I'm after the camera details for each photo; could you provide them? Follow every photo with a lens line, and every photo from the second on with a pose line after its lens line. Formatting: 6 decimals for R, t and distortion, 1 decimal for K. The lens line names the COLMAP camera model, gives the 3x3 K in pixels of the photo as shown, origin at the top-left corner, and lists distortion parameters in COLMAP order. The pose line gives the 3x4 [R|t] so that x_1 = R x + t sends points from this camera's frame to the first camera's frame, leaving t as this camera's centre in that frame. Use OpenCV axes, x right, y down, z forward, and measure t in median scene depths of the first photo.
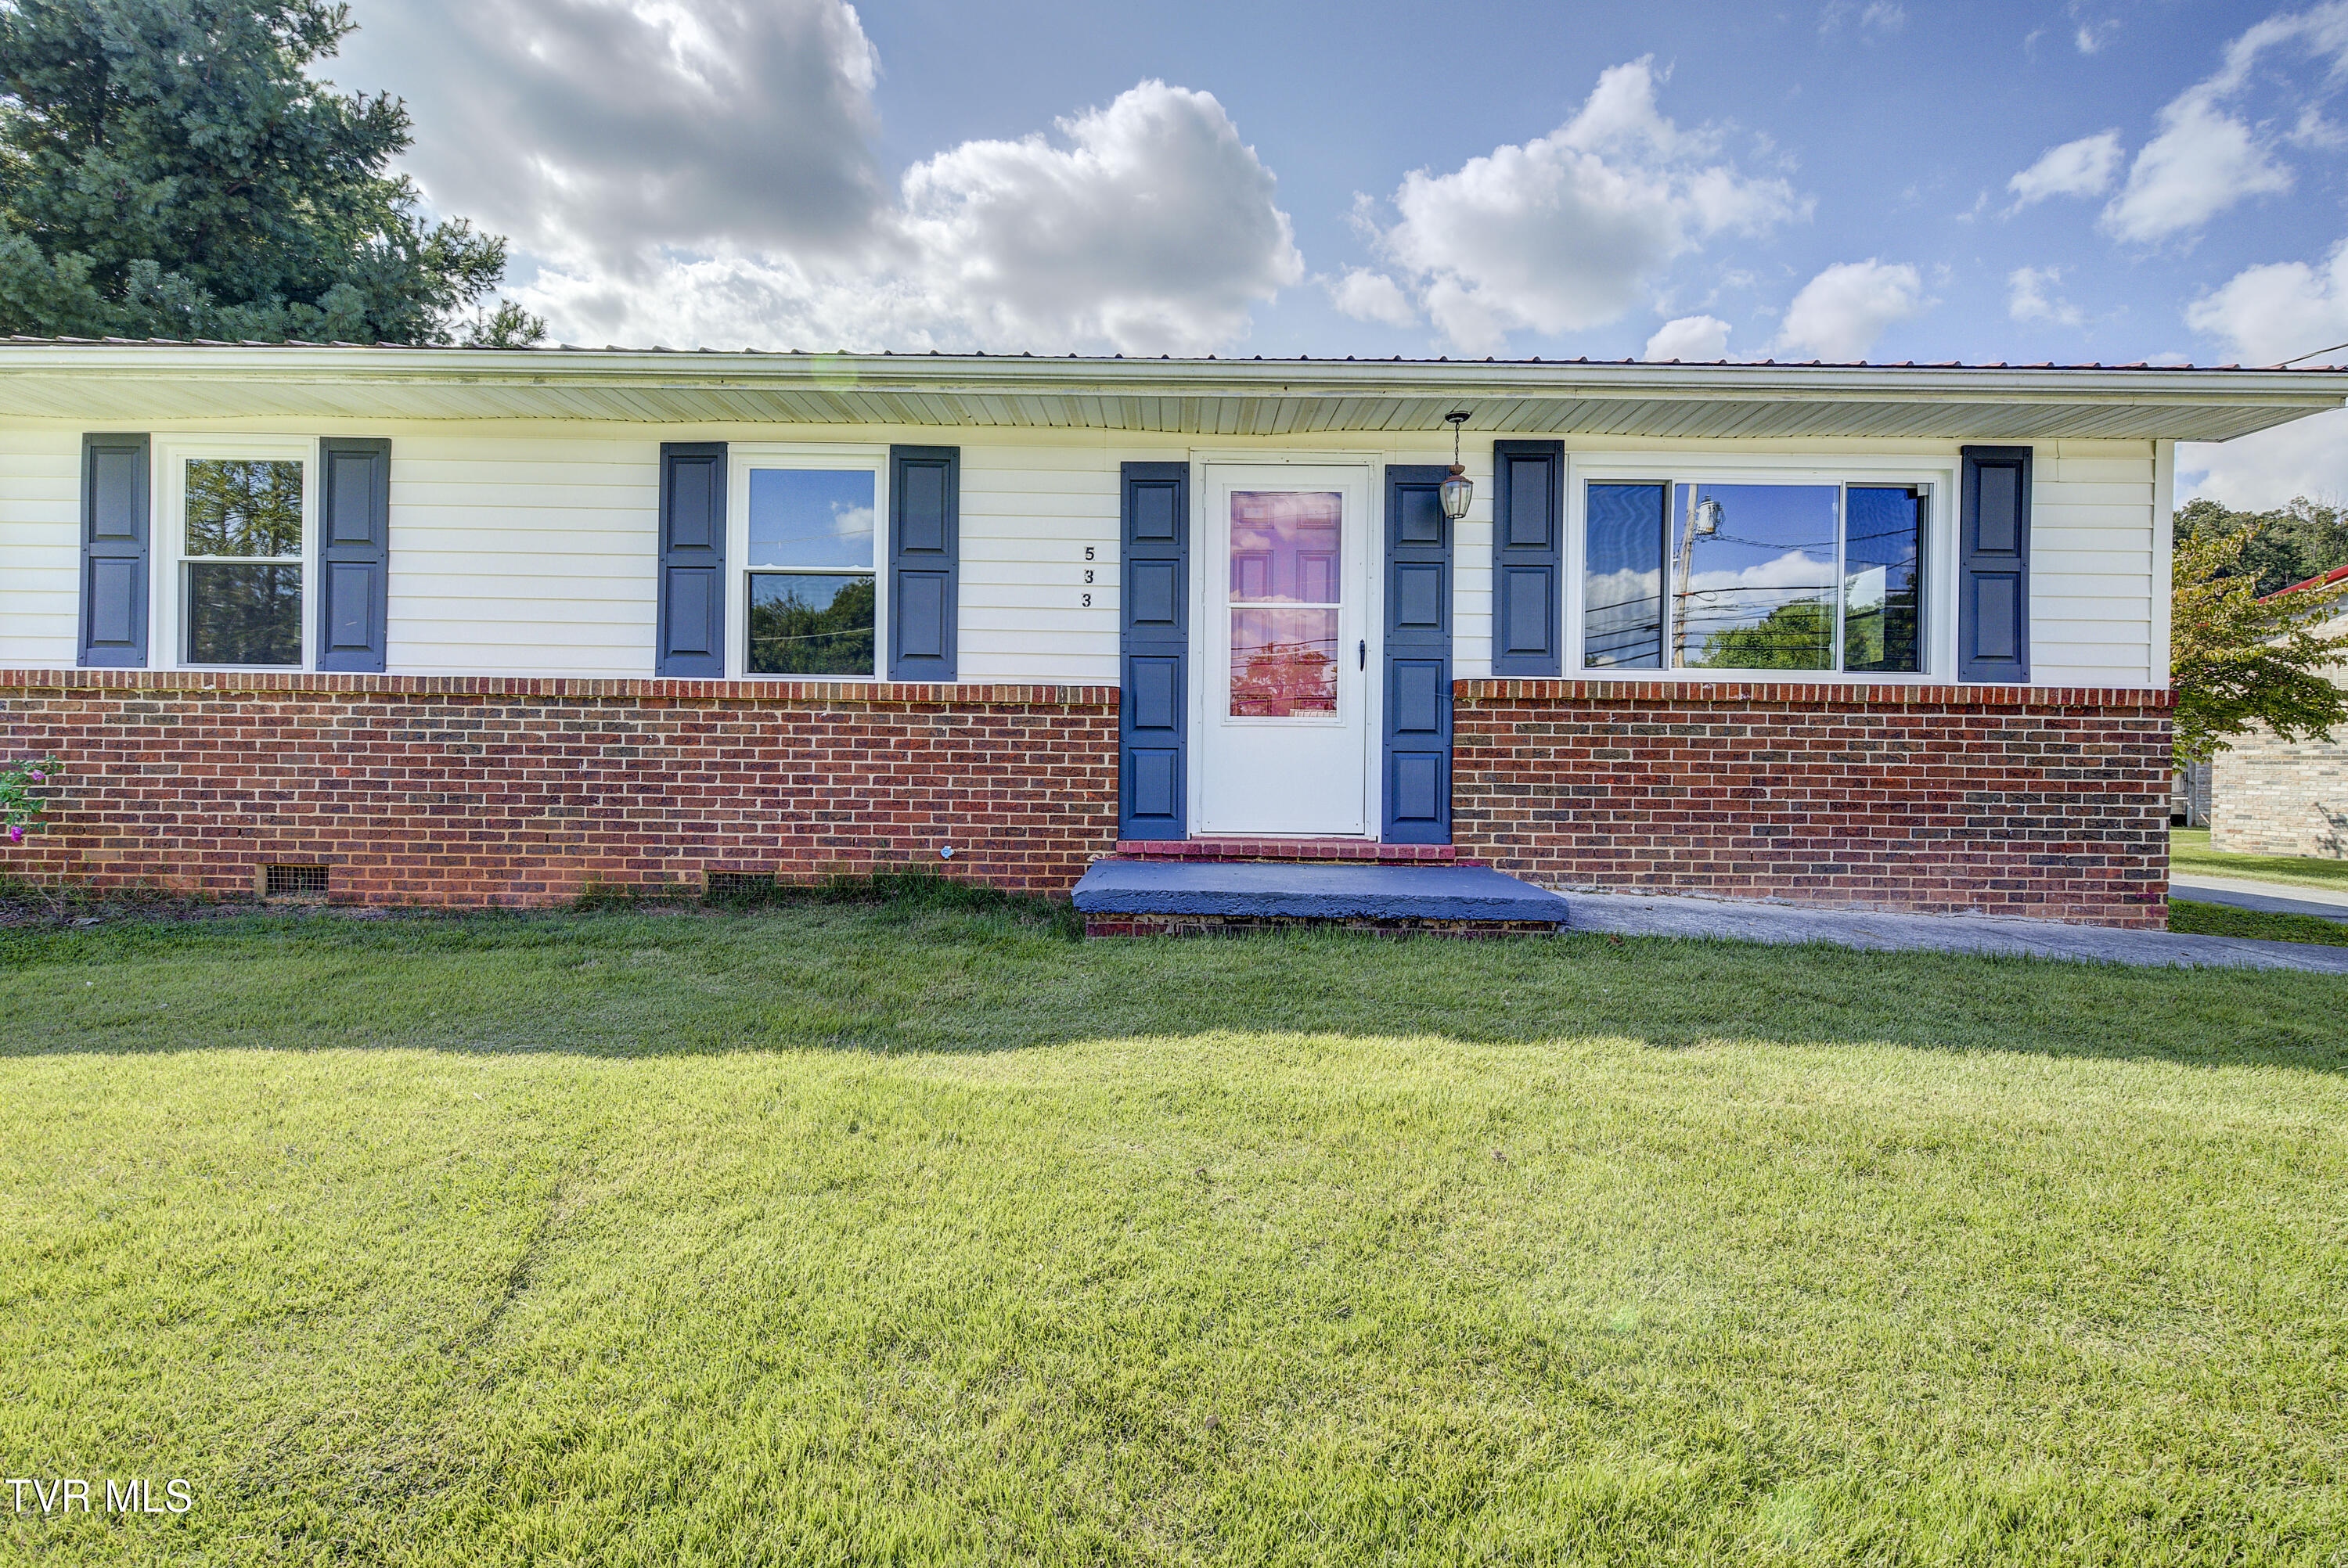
lens RADIAL K [[1092.6, 0, 1171.7], [0, 1092.6, 779.6], [0, 0, 1]] dist [0.007126, -0.002544]
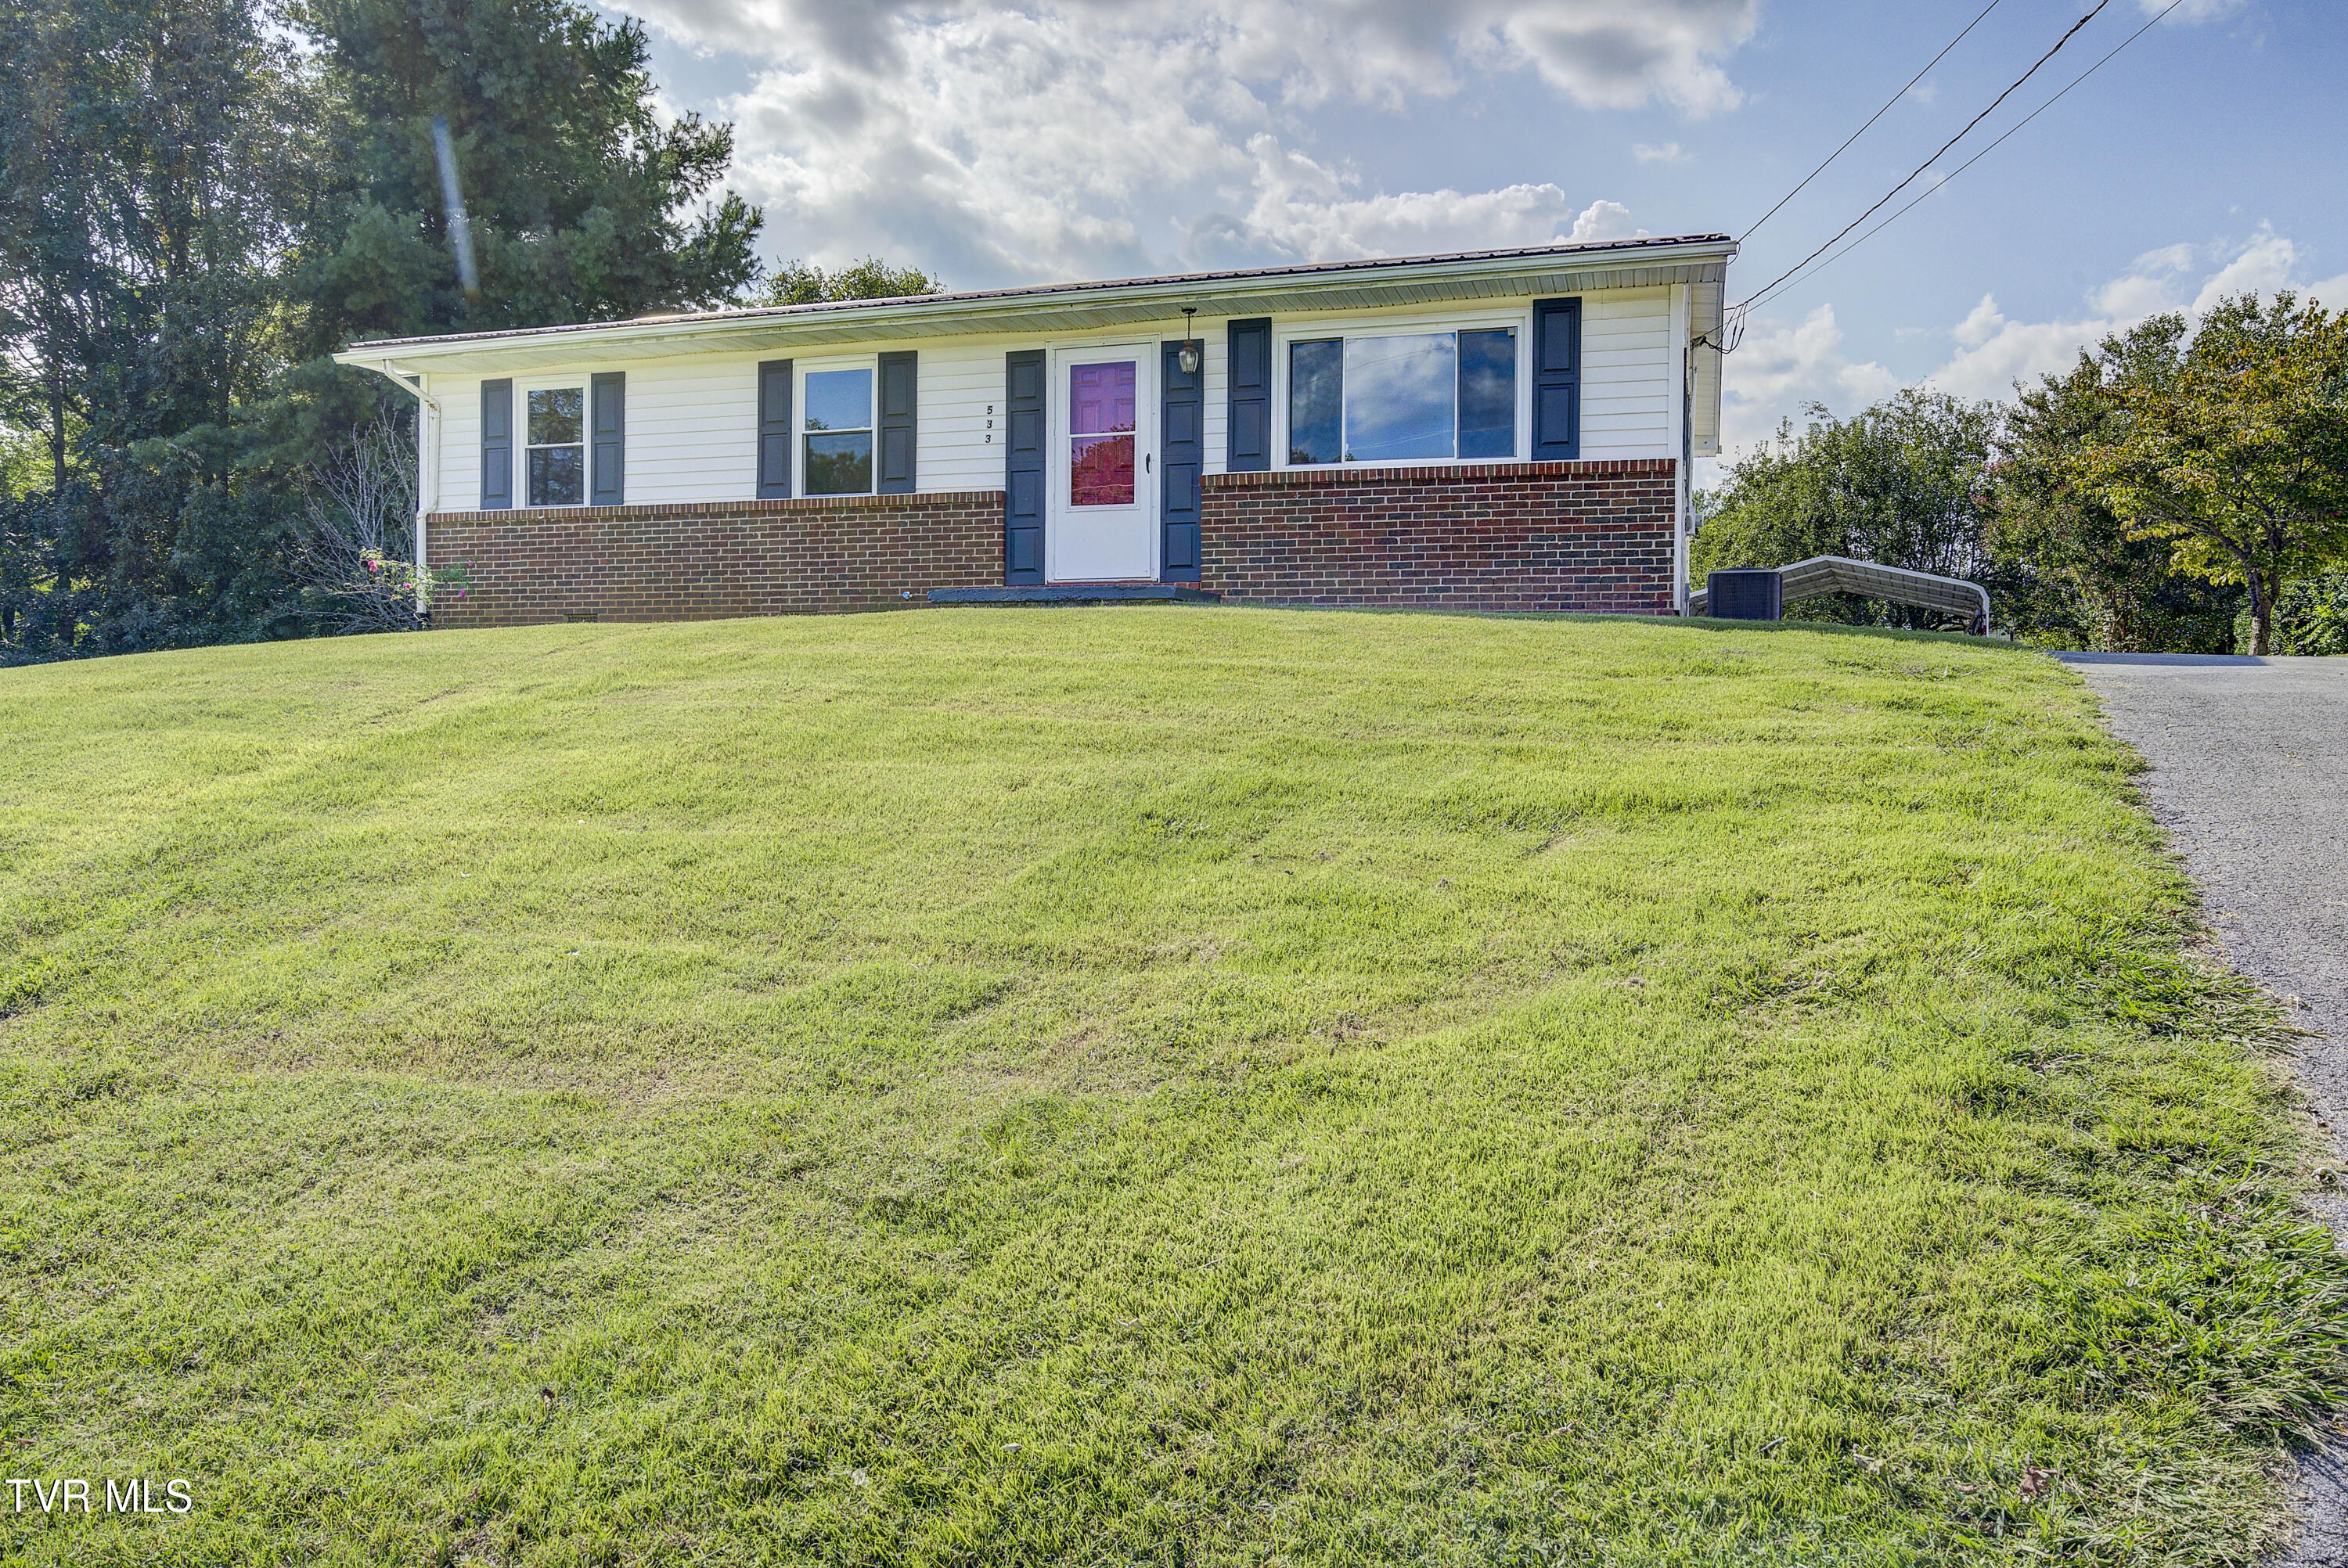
lens RADIAL K [[1658.7, 0, 1183.6], [0, 1658.7, 790.7], [0, 0, 1]] dist [-0.037246, 0.032795]
pose [[0.953873, 0.005439, -0.300161, 0.949674], [0.002412, 0.999665, 0.025780, 0.298267], [0.300200, -0.025315, 0.953540, -1.283508]]
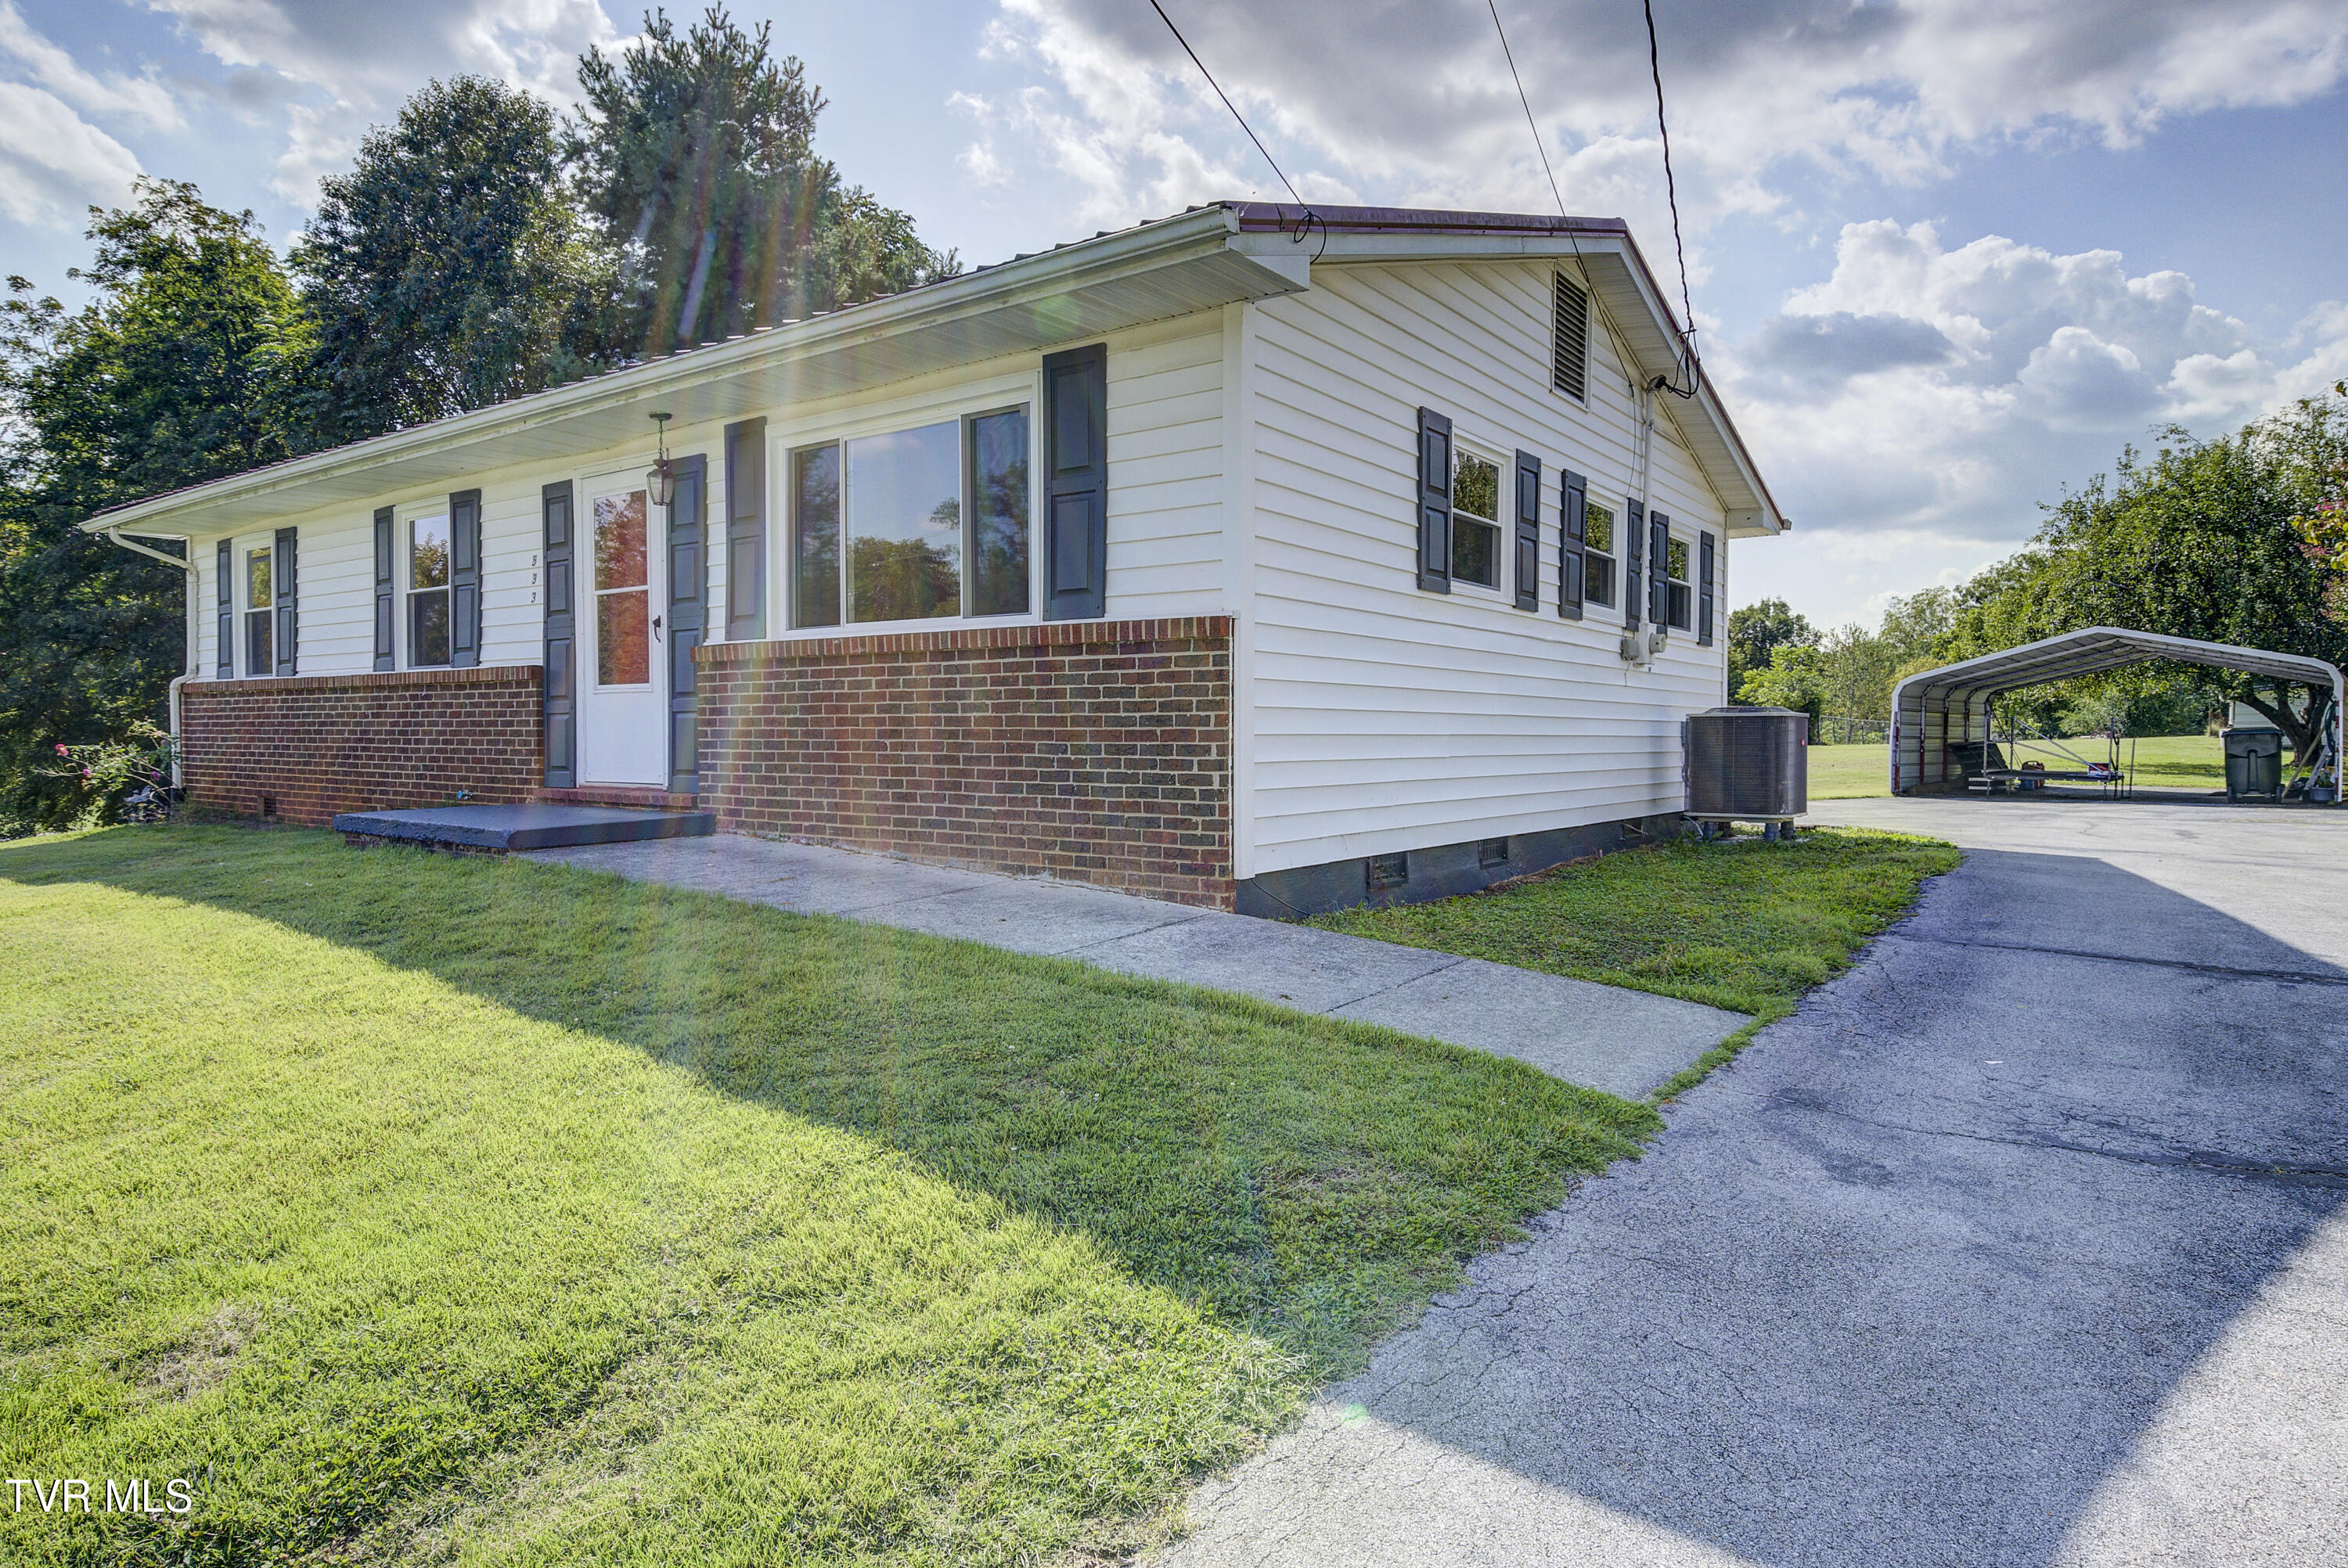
lens RADIAL K [[1363.9, 0, 1193.4], [0, 1363.9, 792.3], [0, 0, 1]] dist [0.014224, -0.003761]
pose [[0.810014, 0.011851, -0.586290, 1.489604], [0.003034, 0.999698, 0.024400, 0.024945], [0.586402, -0.021543, 0.809733, 0.160967]]
